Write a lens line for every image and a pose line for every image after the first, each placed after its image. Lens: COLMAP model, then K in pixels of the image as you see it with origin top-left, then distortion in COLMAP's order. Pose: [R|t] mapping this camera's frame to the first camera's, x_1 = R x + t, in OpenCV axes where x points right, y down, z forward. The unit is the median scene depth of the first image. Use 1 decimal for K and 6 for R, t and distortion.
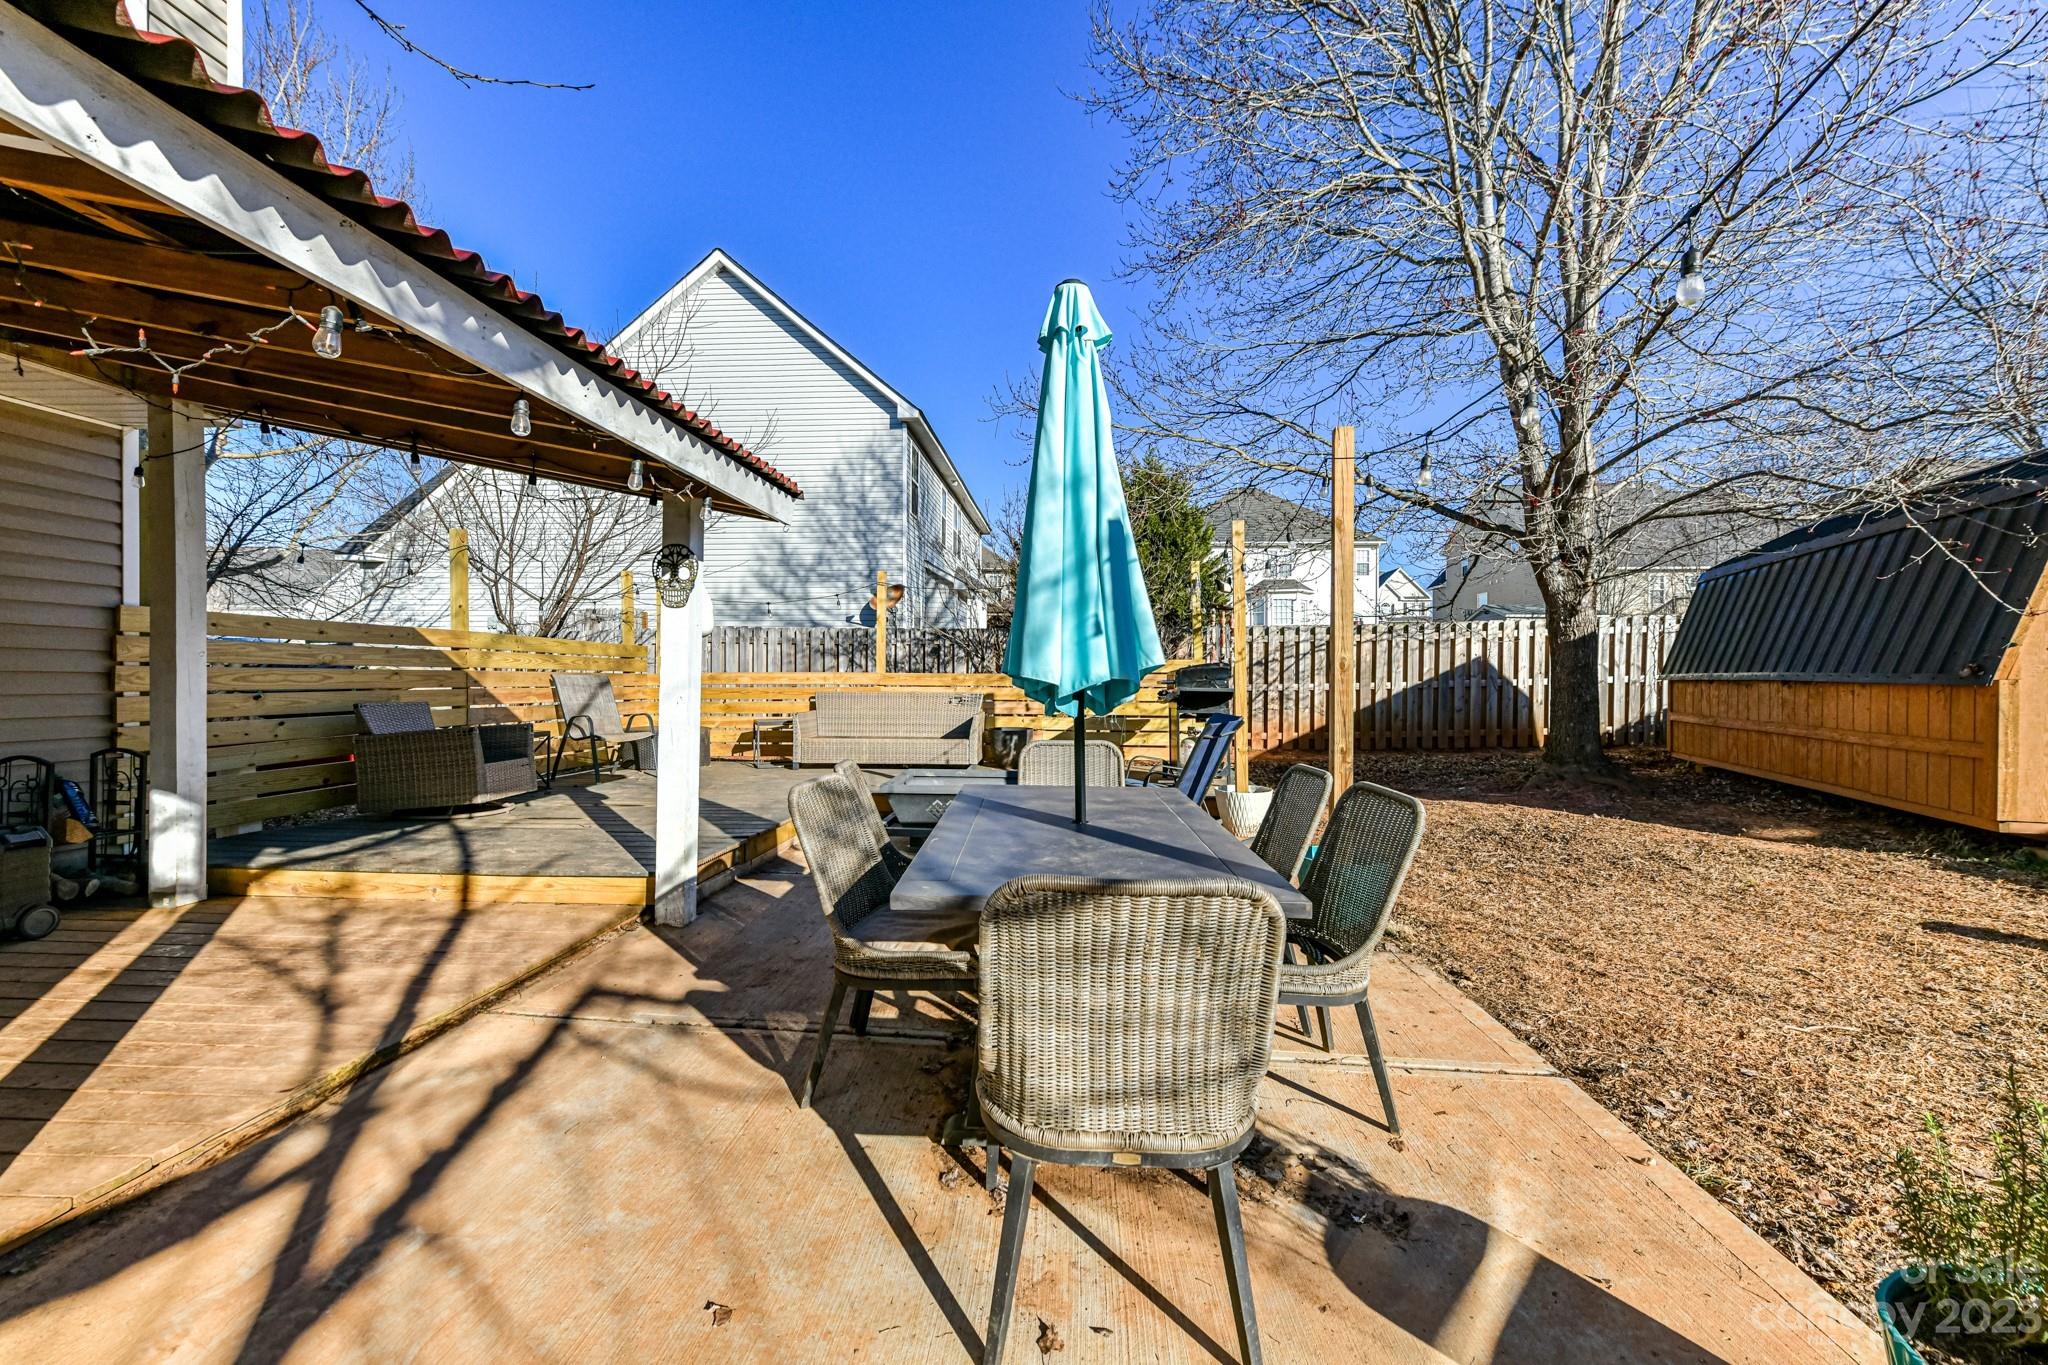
lens RADIAL K [[800.8, 0, 1029.3], [0, 800.8, 692.7], [0, 0, 1]] dist [0.002198, 0.000078]
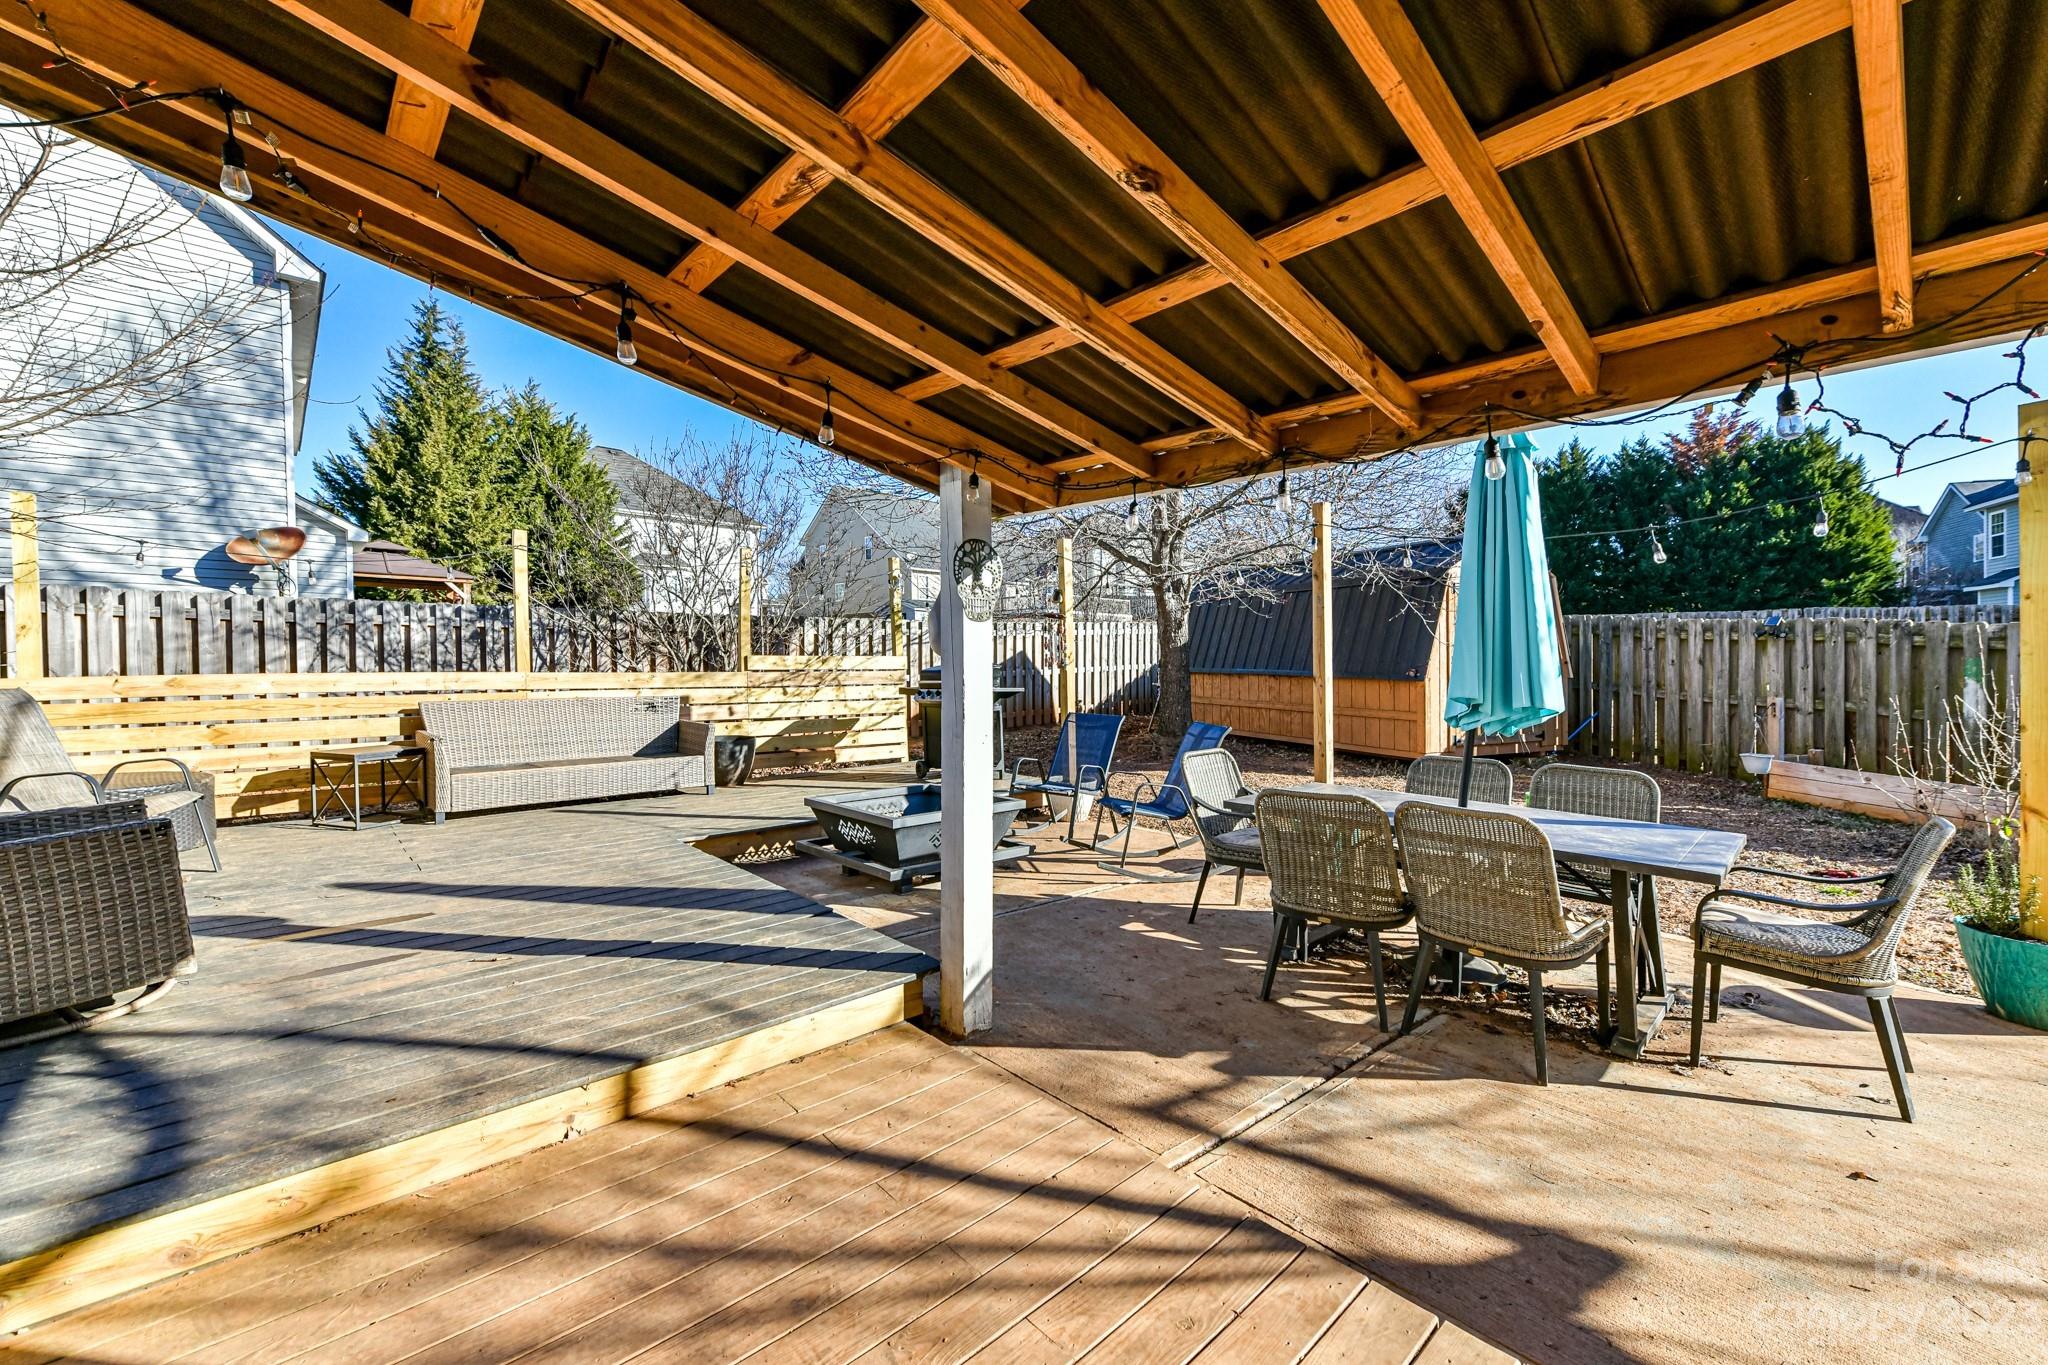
lens RADIAL K [[813.6, 0, 1032.5], [0, 813.6, 673.3], [0, 0, 1]] dist [0.001678, 0.000368]
pose [[0.695254, -0.011267, 0.718675, -0.403382], [0.009337, 0.999934, 0.006643, -0.025077], [-0.718703, 0.002092, 0.695314, 0.171270]]
